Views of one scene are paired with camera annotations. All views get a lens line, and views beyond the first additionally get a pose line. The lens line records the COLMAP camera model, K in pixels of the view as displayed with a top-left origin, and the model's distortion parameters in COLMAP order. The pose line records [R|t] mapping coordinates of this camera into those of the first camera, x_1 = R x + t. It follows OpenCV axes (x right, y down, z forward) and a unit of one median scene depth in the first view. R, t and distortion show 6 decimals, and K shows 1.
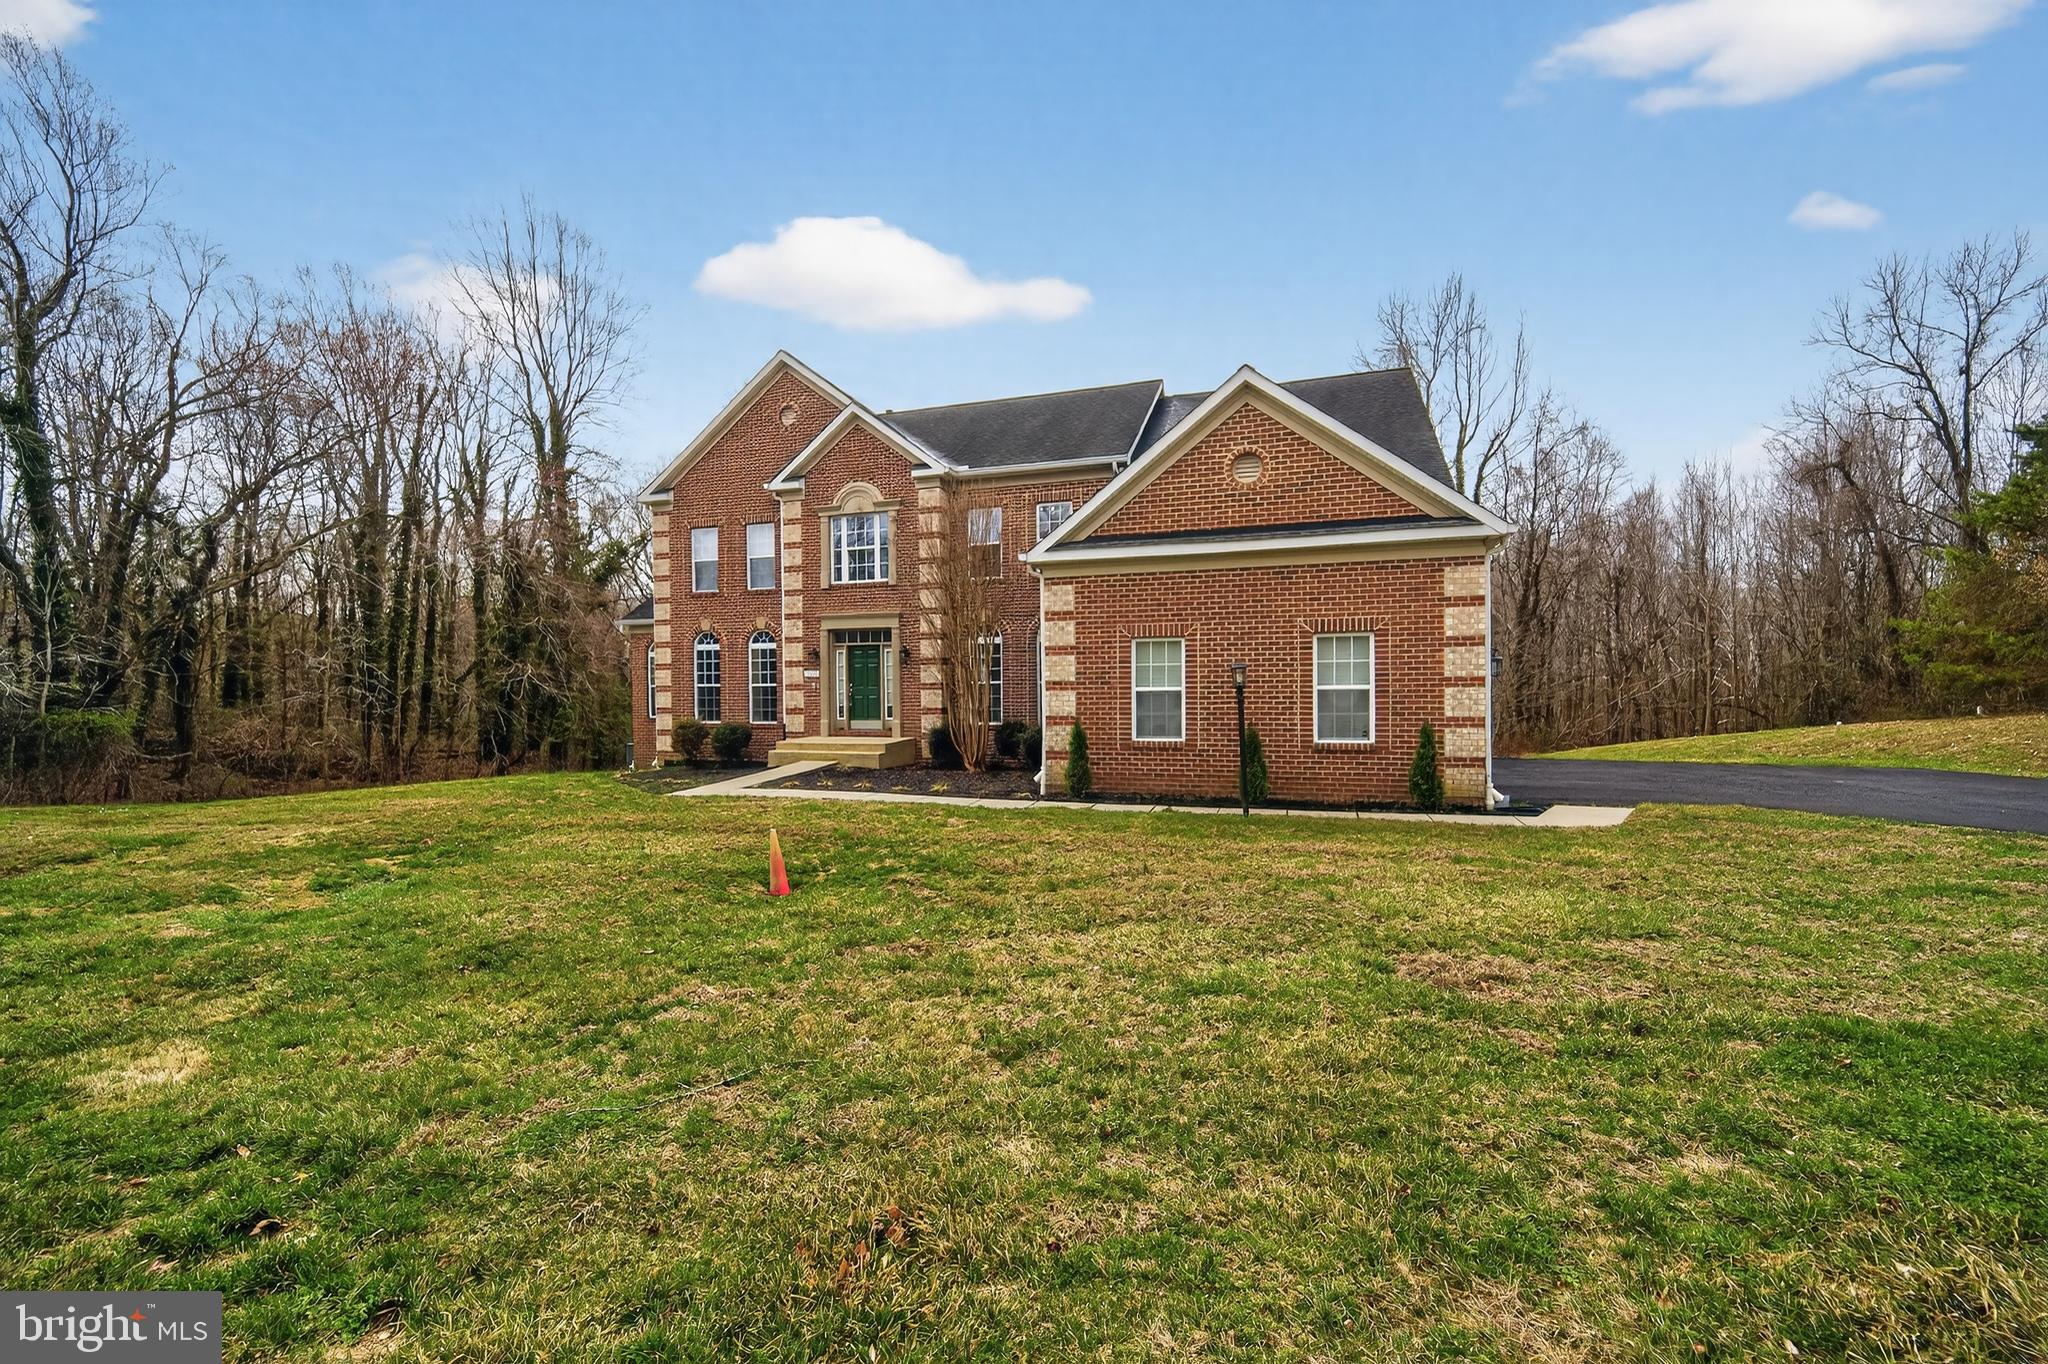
lens RADIAL K [[834.3, 0, 1024.8], [0, 834.3, 699.0], [0, 0, 1]] dist [-0.013318, -0.000143]
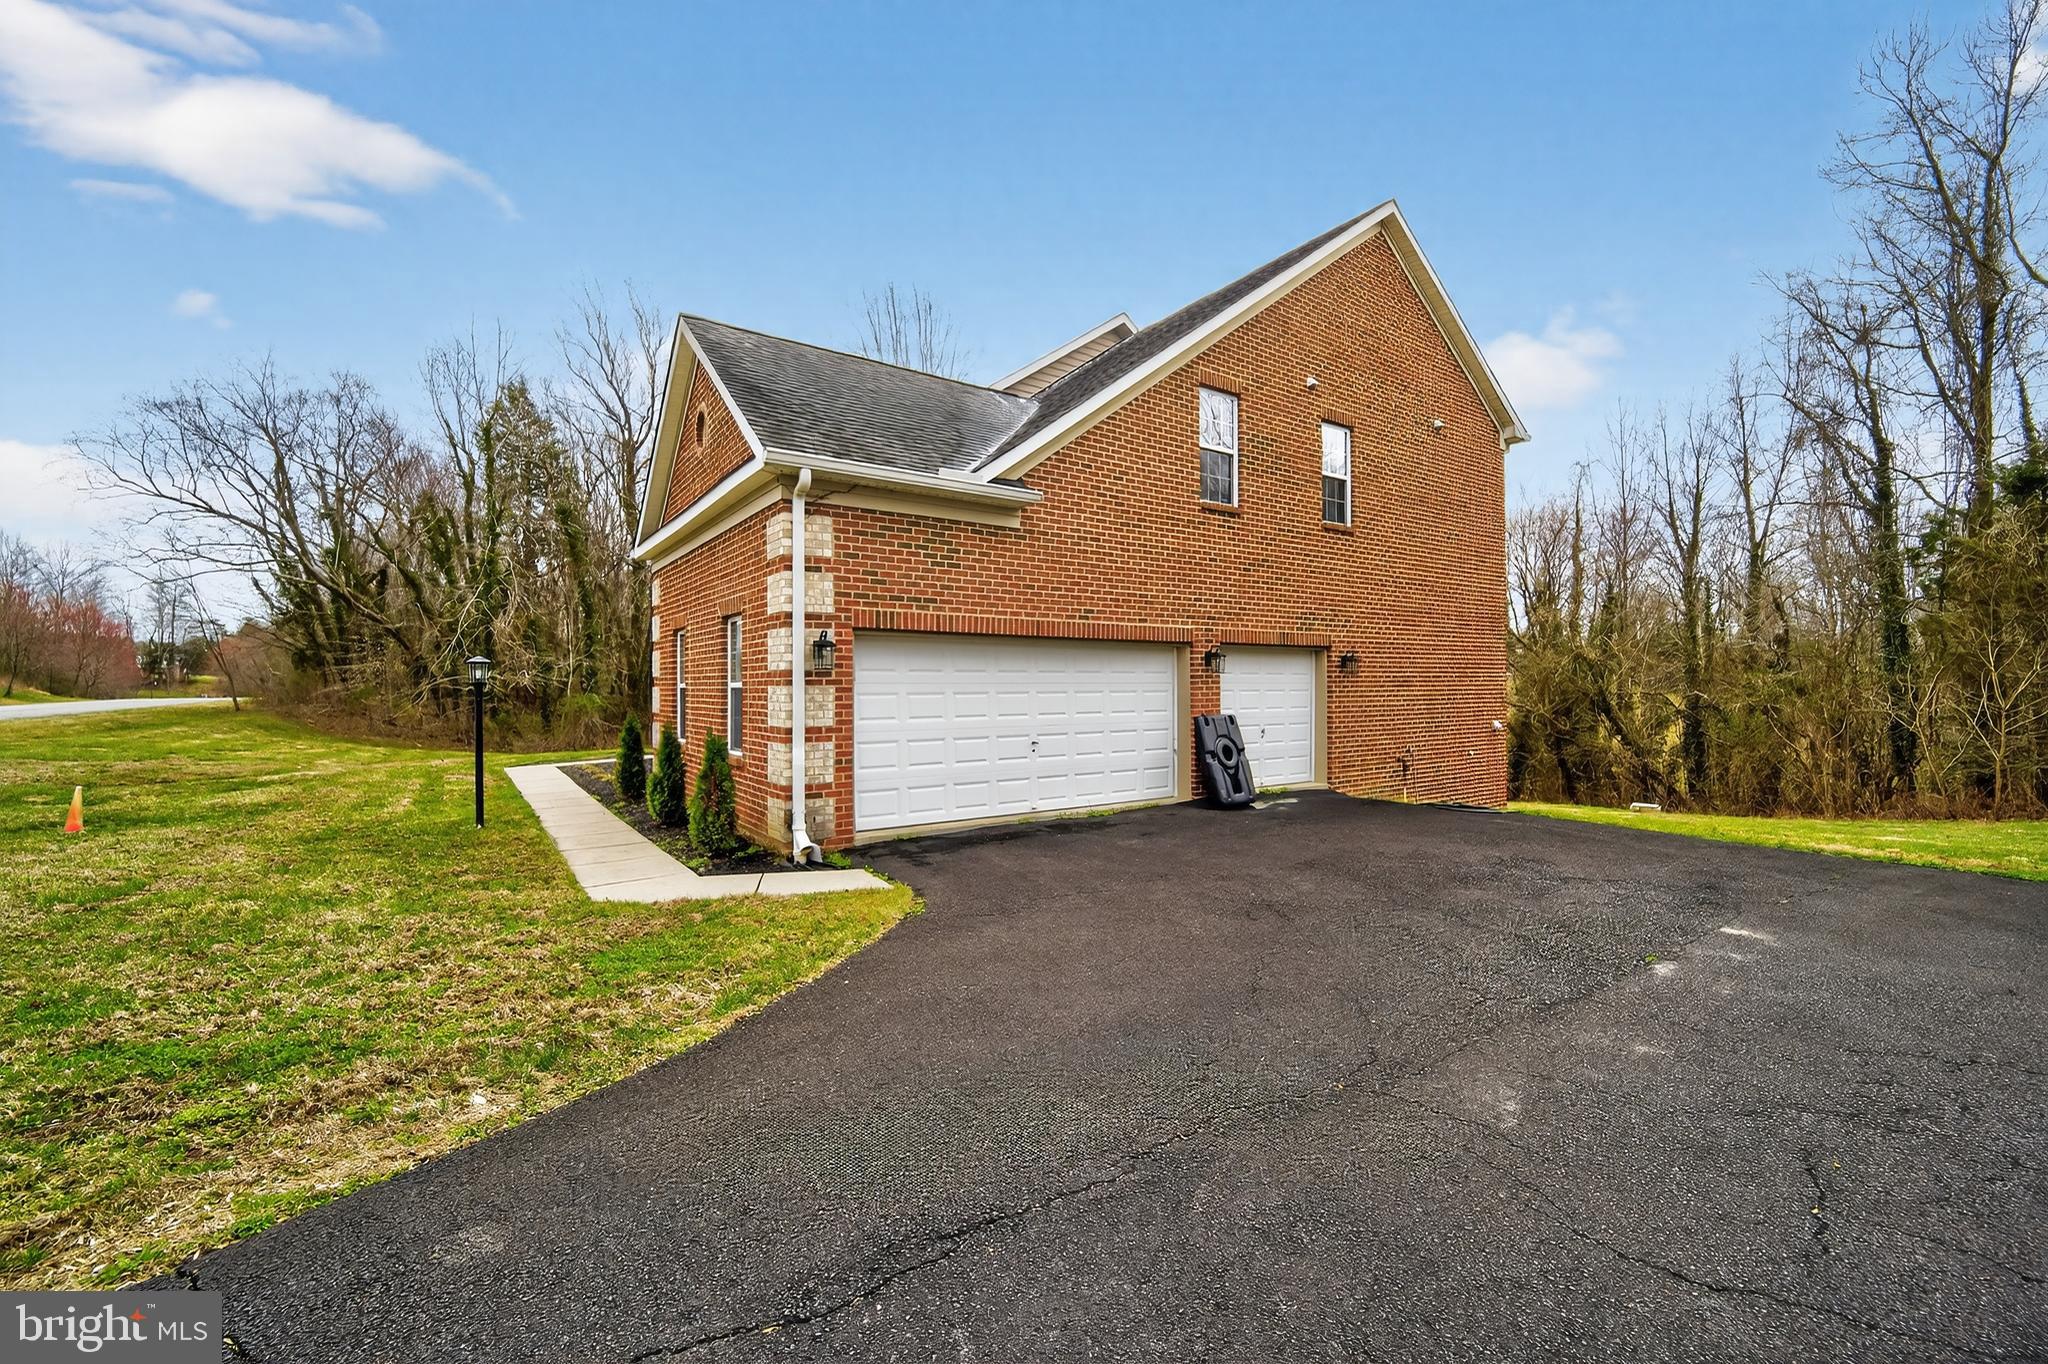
lens RADIAL K [[837.9, 0, 1024.0], [0, 837.9, 682.0], [0, 0, 1]] dist [-0.019146, -0.000016]
pose [[0.793234, 0.002950, -0.608910, 0.676080], [-0.012087, 0.999868, -0.010901, -0.007334], [0.608797, 0.016007, 0.793164, 0.332611]]
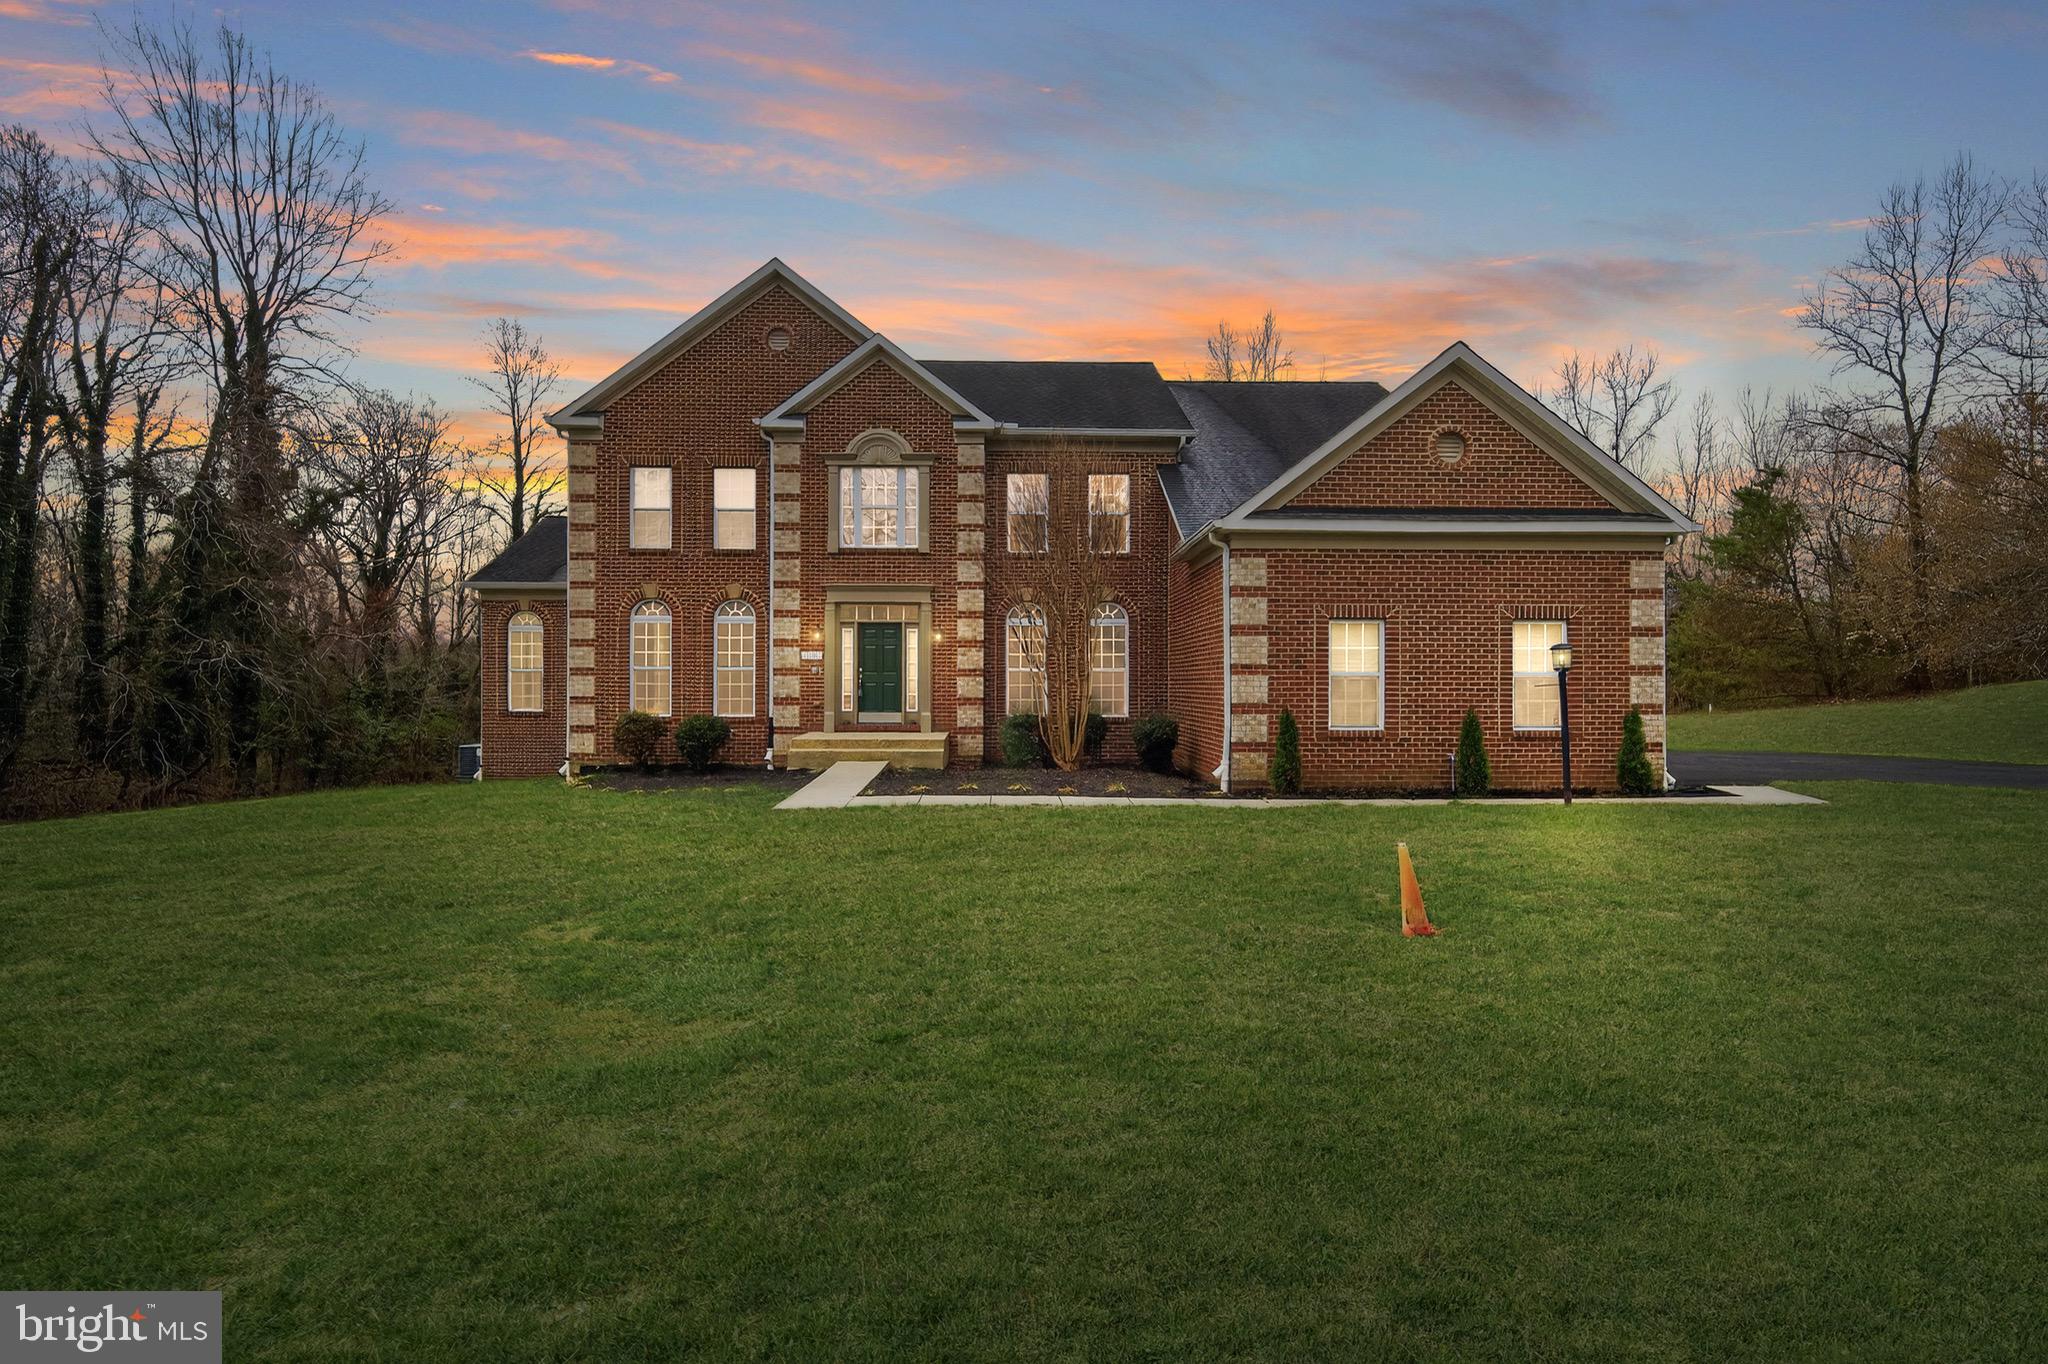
lens RADIAL K [[826.3, 0, 1024.0], [0, 826.3, 682.0], [0, 0, 1]] dist [-0.009444, -0.000088]
pose [[0.943875, 0.012790, 0.330054, -0.329892], [-0.005775, 0.999736, -0.022228, 0.012774], [-0.330251, 0.019075, 0.943700, 0.168246]]
